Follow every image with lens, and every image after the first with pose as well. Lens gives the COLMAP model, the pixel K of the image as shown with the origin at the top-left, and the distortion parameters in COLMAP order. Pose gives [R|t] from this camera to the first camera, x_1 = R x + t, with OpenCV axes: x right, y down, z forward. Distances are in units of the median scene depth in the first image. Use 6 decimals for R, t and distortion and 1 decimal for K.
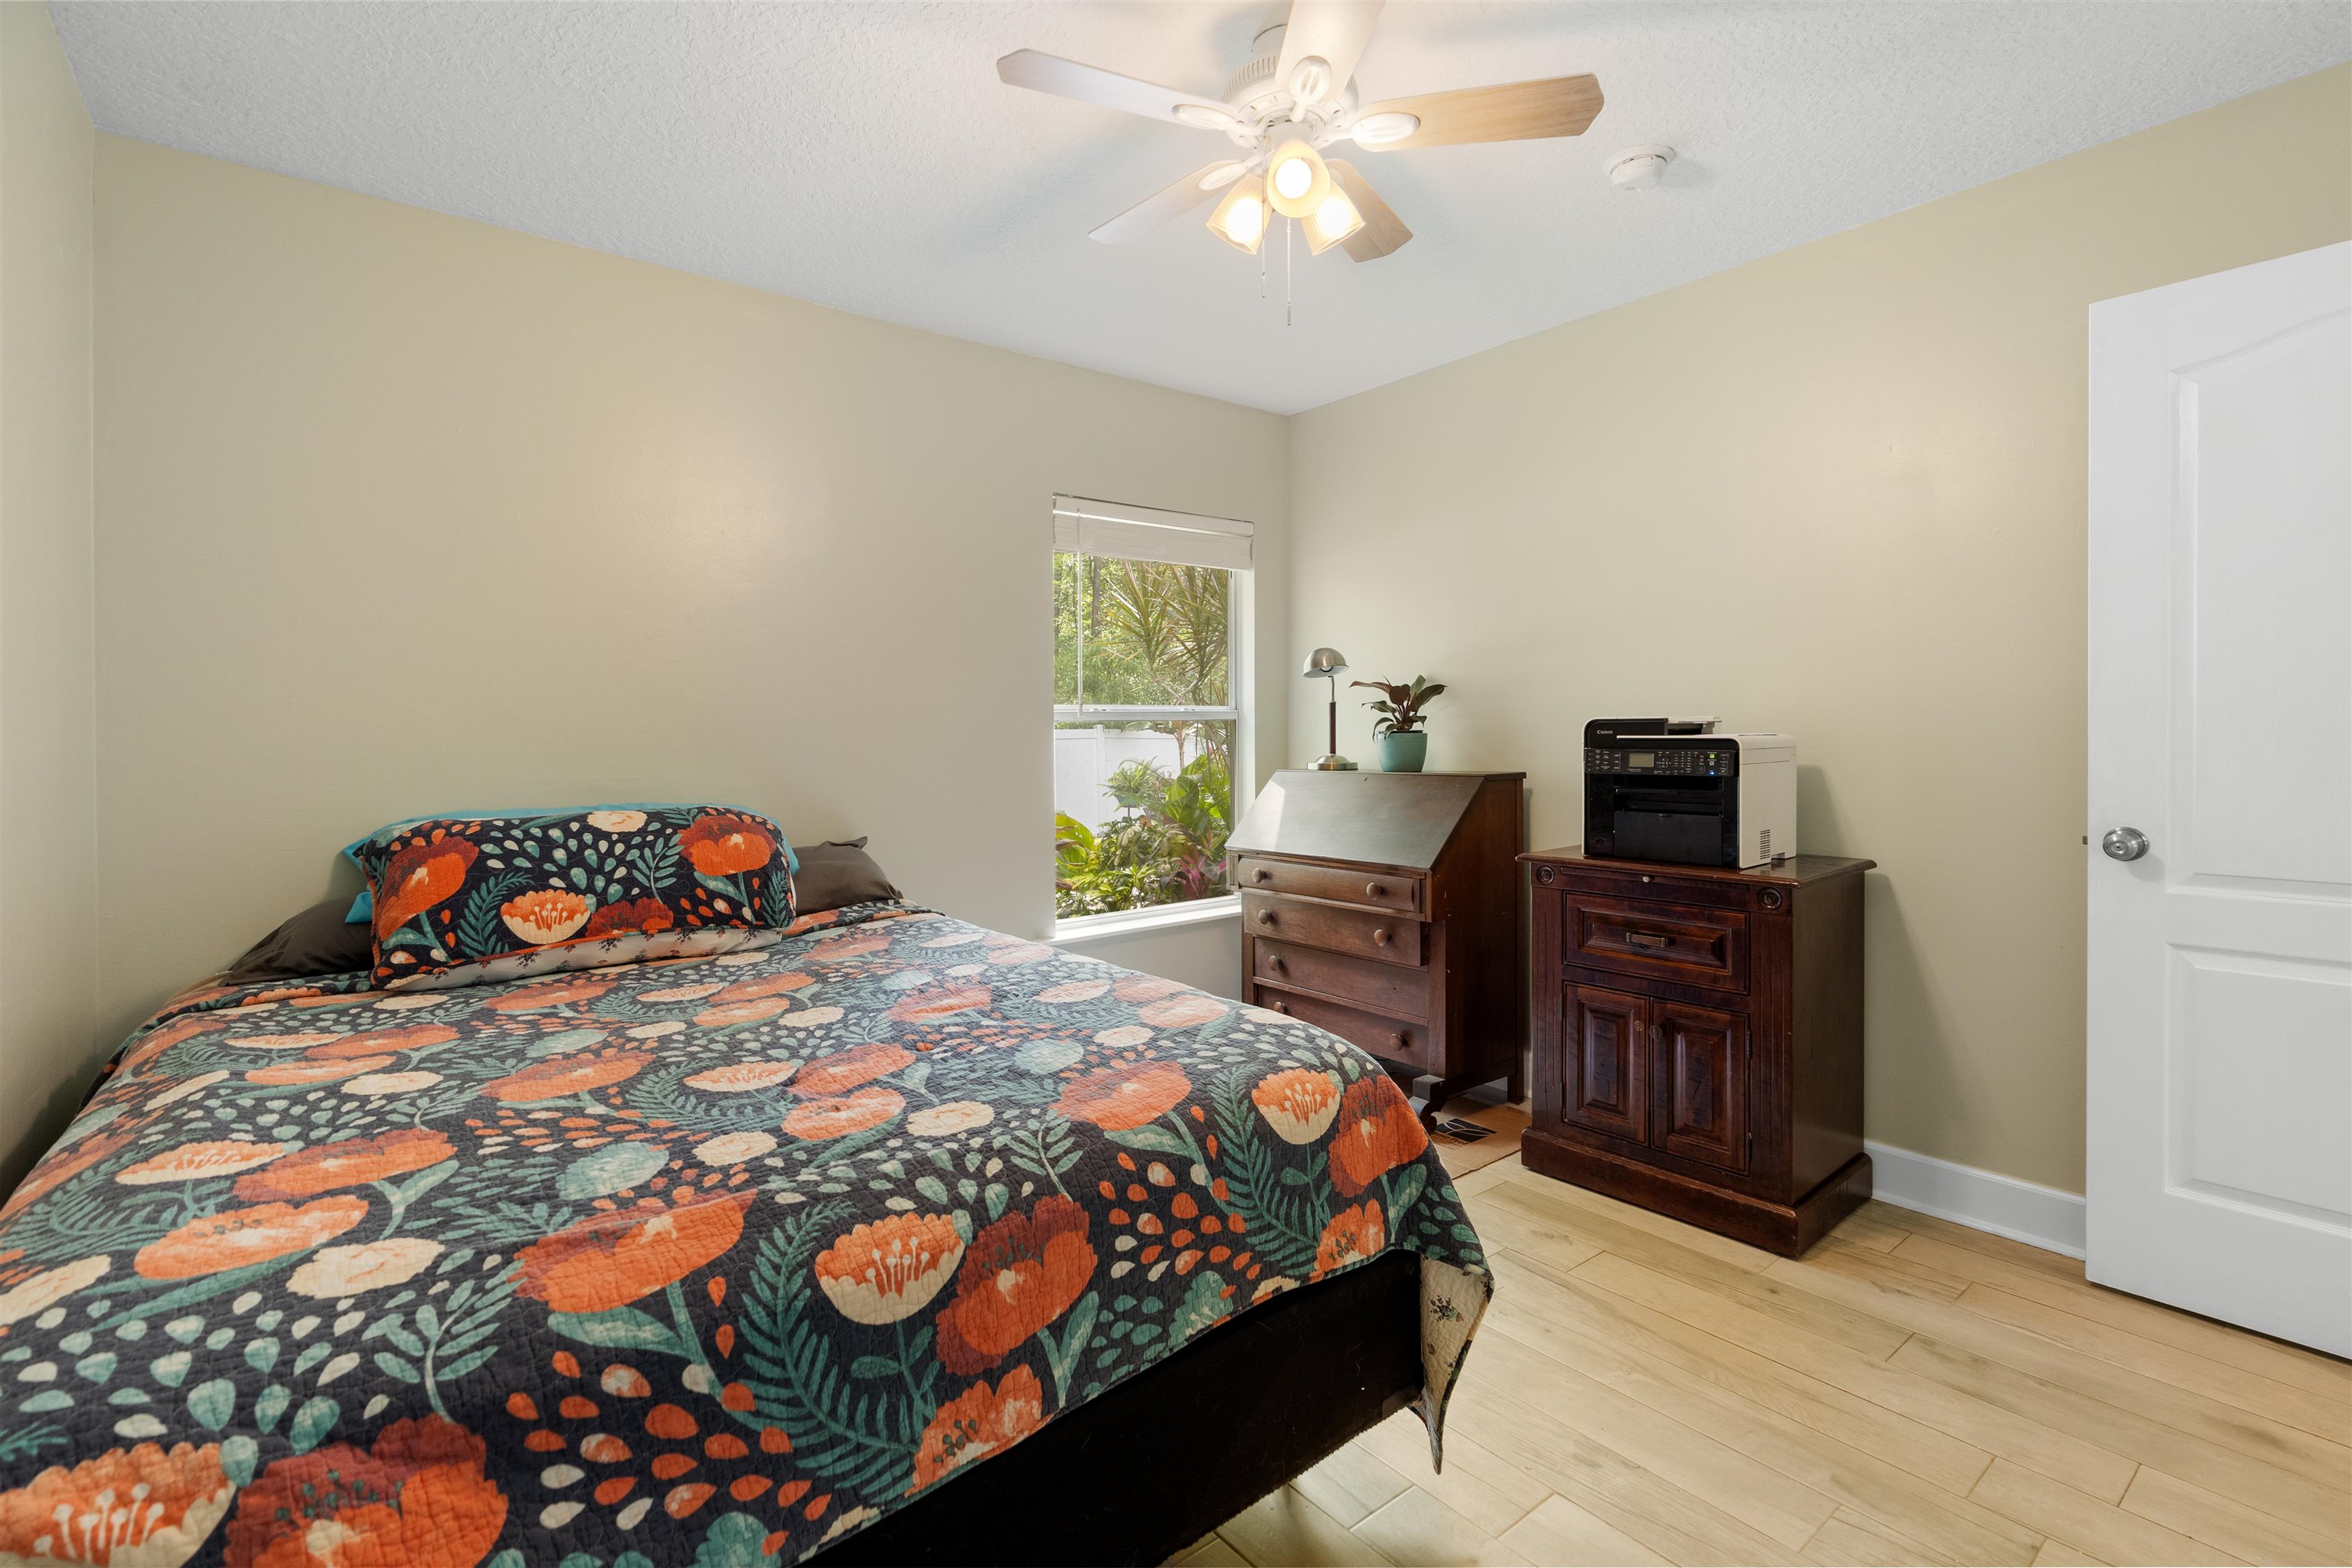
lens RADIAL K [[1075.5, 0, 1167.8], [0, 1075.5, 762.7], [0, 0, 1]] dist [-0.008875, -0.000202]
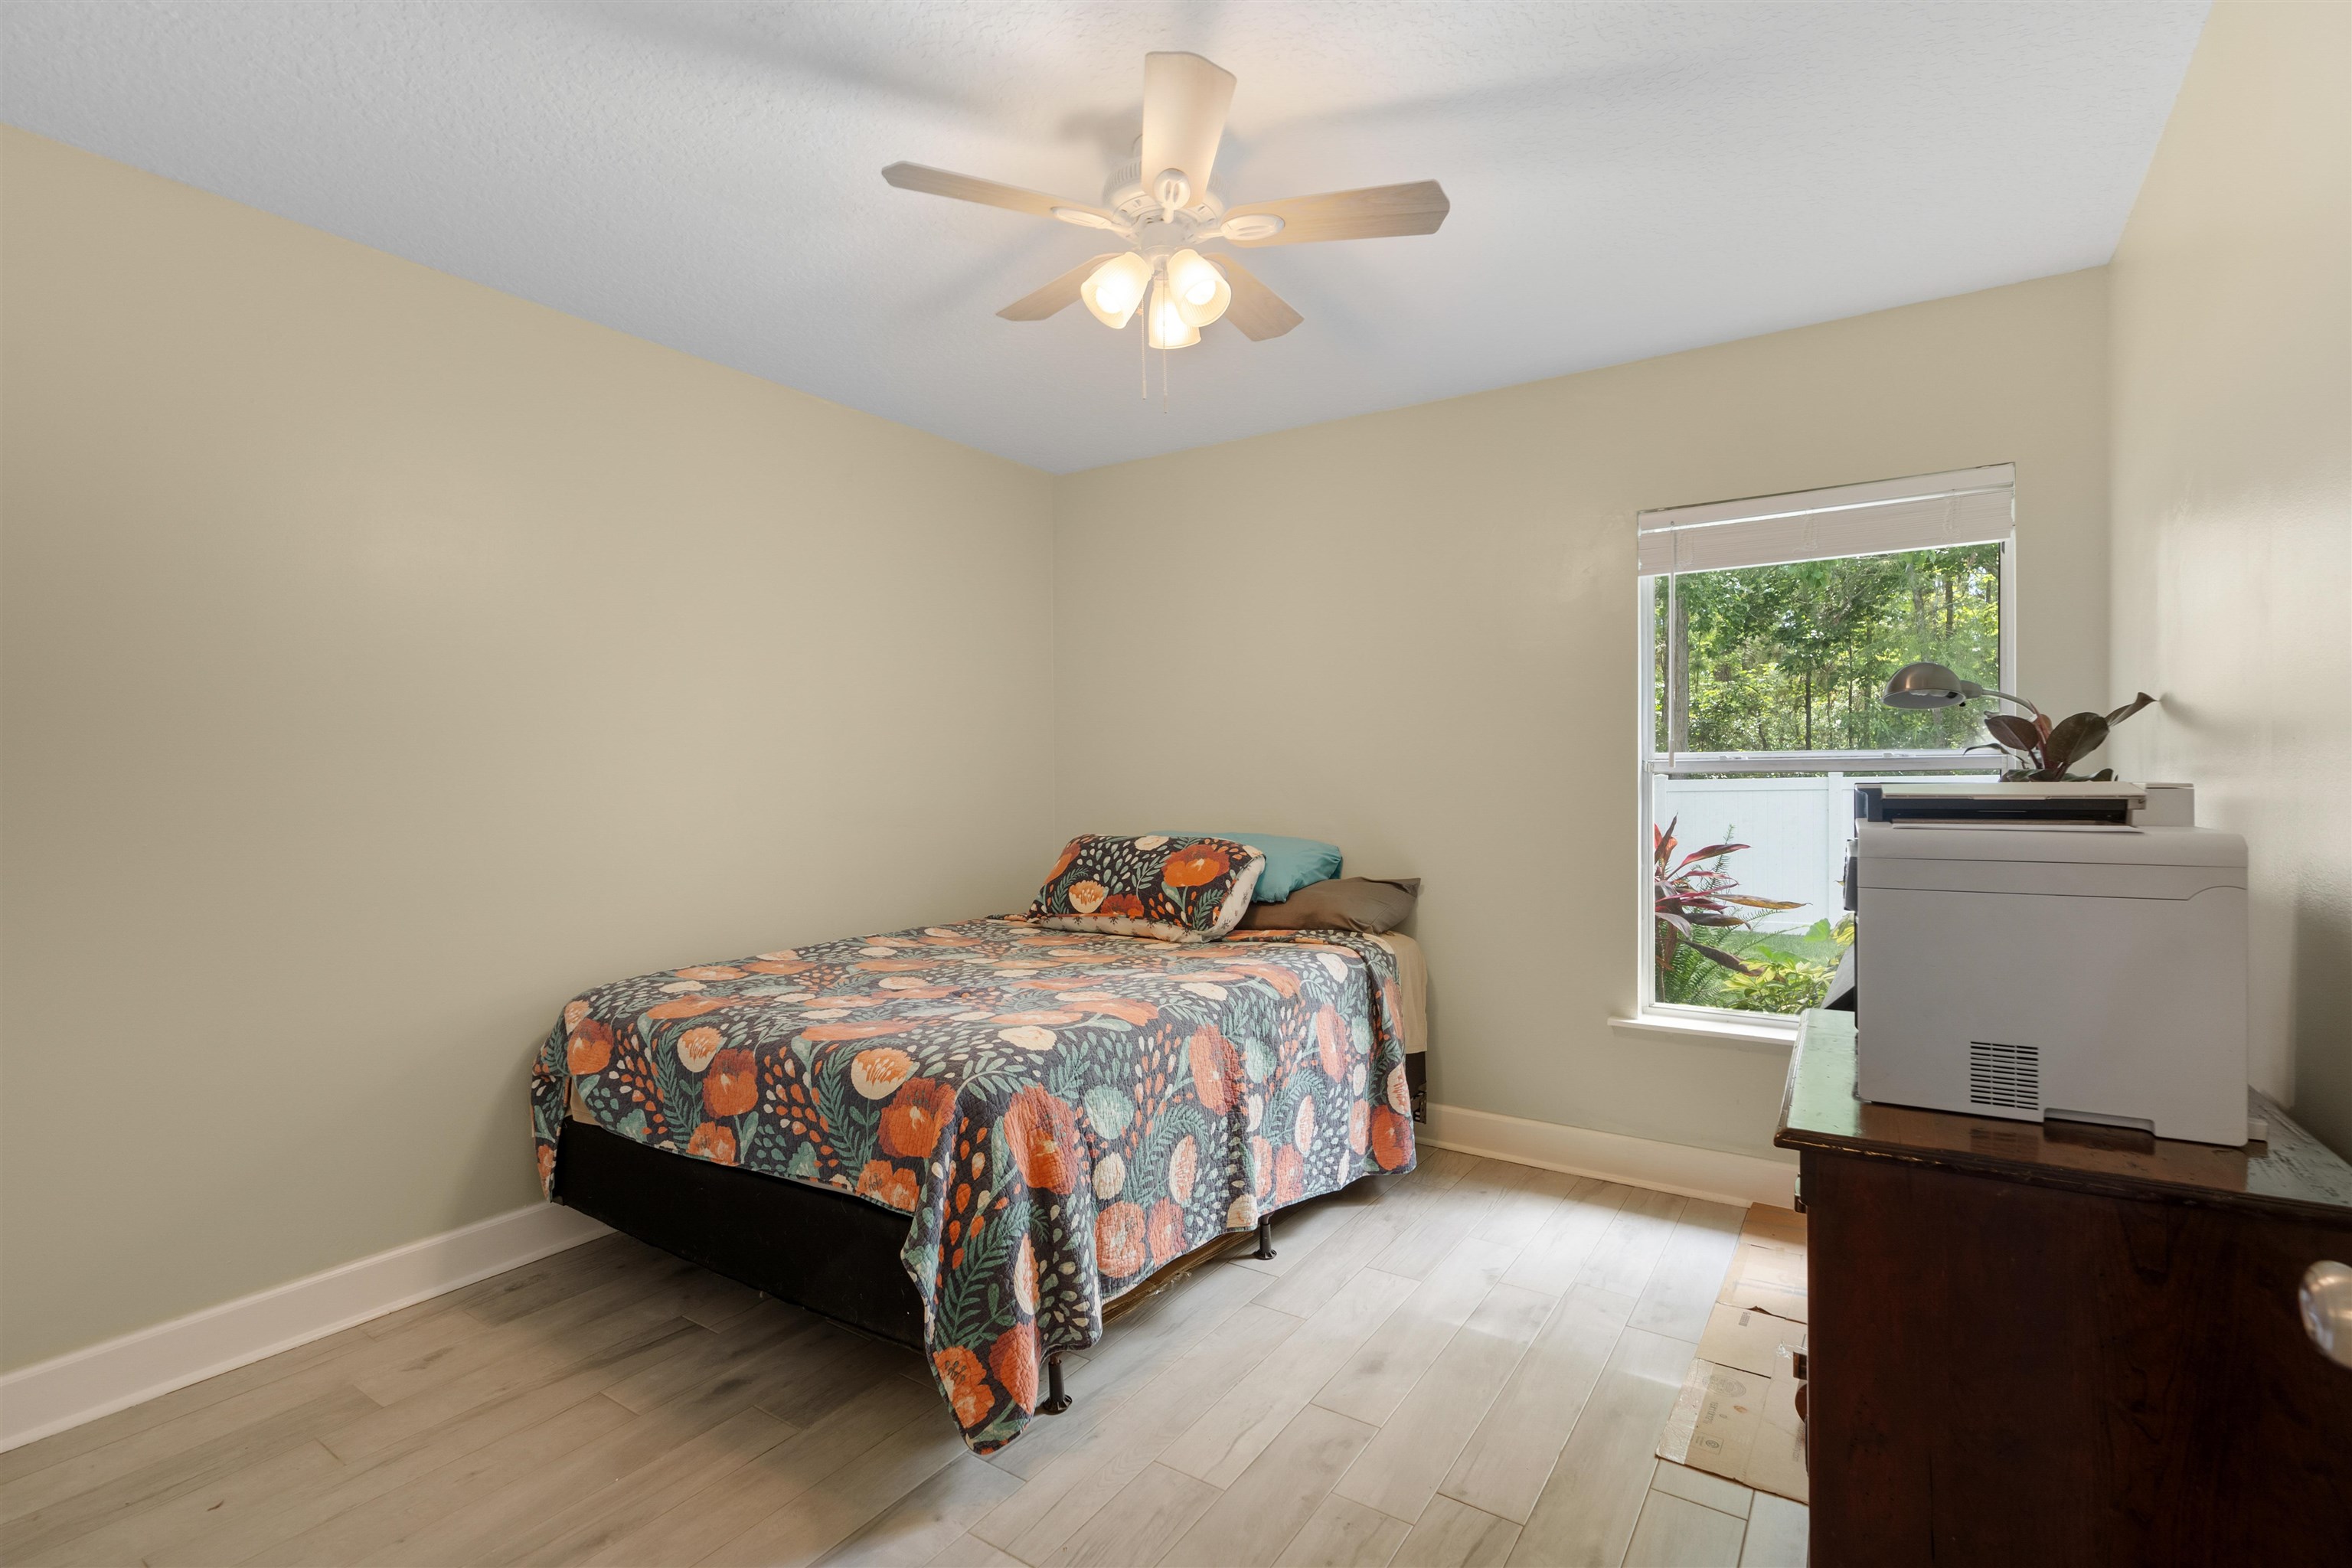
lens RADIAL K [[1075.5, 0, 1167.0], [0, 1075.5, 788.1], [0, 0, 1]] dist [-0.008875, -0.000202]
pose [[0.297072, 0.020732, -0.954630, 1.530062], [-0.021762, 0.999652, 0.014937, -0.075371], [0.954607, 0.016337, 0.297419, 0.927322]]
